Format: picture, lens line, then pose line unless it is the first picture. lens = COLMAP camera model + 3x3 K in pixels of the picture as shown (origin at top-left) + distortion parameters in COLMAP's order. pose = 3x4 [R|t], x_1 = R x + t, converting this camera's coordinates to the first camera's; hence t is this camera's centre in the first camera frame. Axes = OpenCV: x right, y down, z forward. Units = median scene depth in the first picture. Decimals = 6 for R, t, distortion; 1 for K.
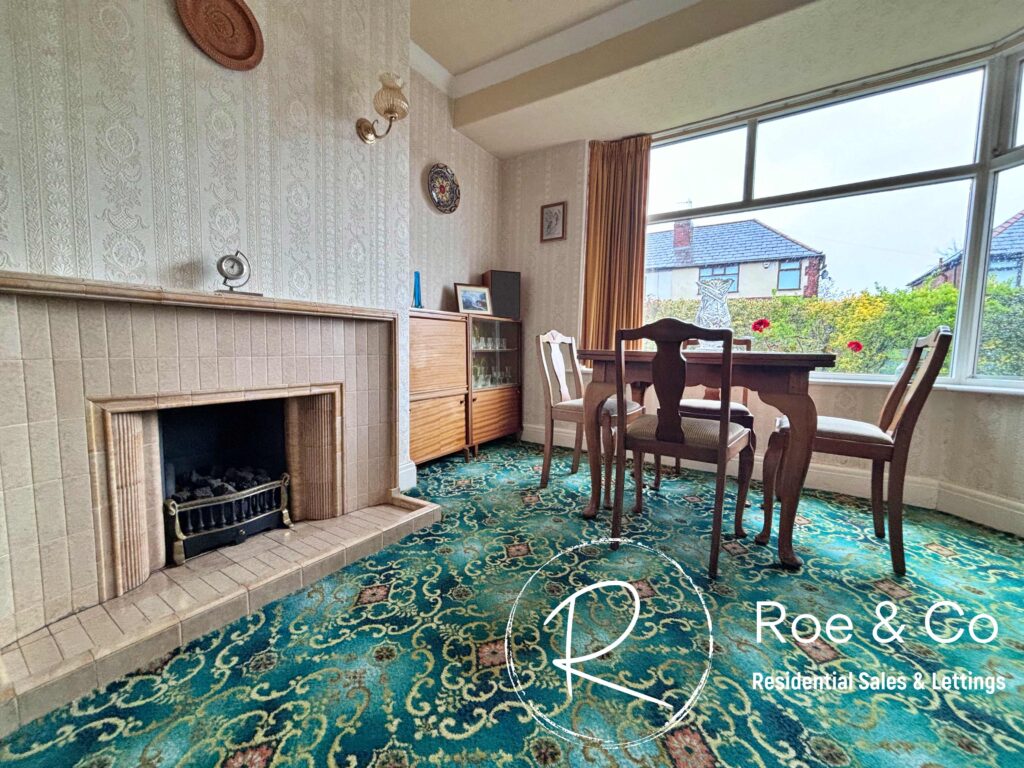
lens RADIAL K [[410.9, 0, 510.7], [0, 410.9, 384.8], [0, 0, 1]] dist [0.000417, -0.000226]
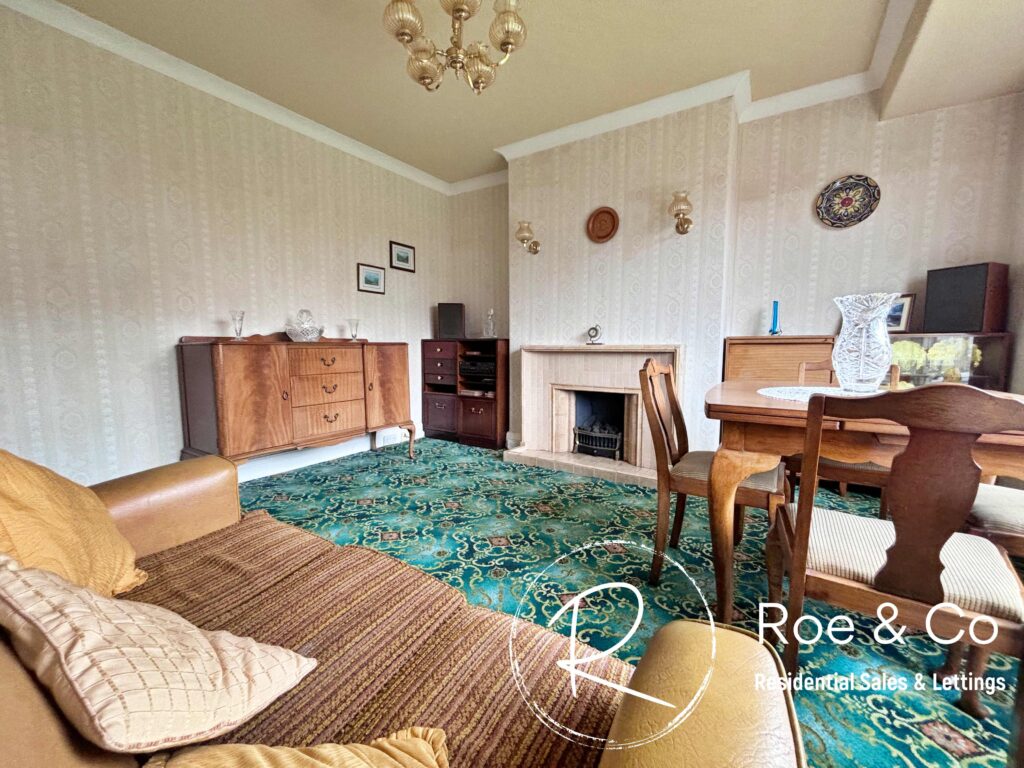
lens RADIAL K [[405.8, 0, 513.9], [0, 405.8, 385.3], [0, 0, 1]] dist [-0.010091, 0.000040]
pose [[0.002208, 0.081445, -0.996675, 1.143758], [-0.091577, 0.992506, 0.080902, -0.097506], [0.995796, 0.091094, 0.009650, 0.404224]]
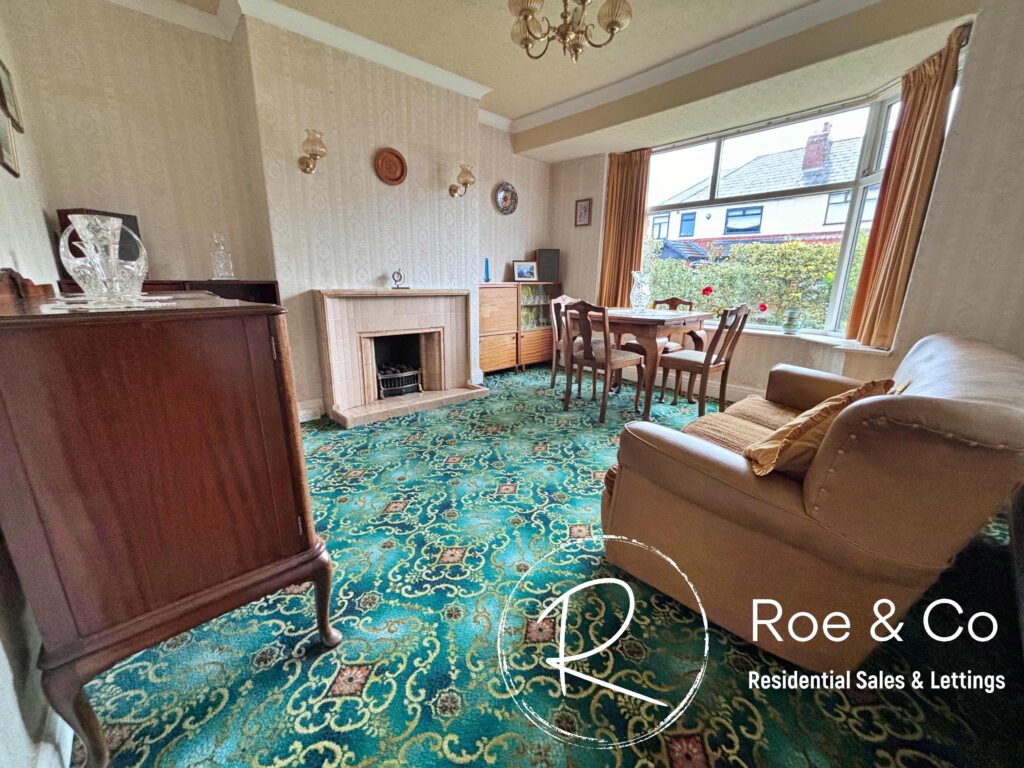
lens RADIAL K [[410.9, 0, 510.7], [0, 410.9, 384.8], [0, 0, 1]] dist [0.000417, -0.000226]
pose [[0.967282, 0.055728, -0.247509, 0.403049], [-0.017091, 0.987674, 0.155590, -0.038438], [0.253129, -0.146269, 0.956311, -0.846102]]
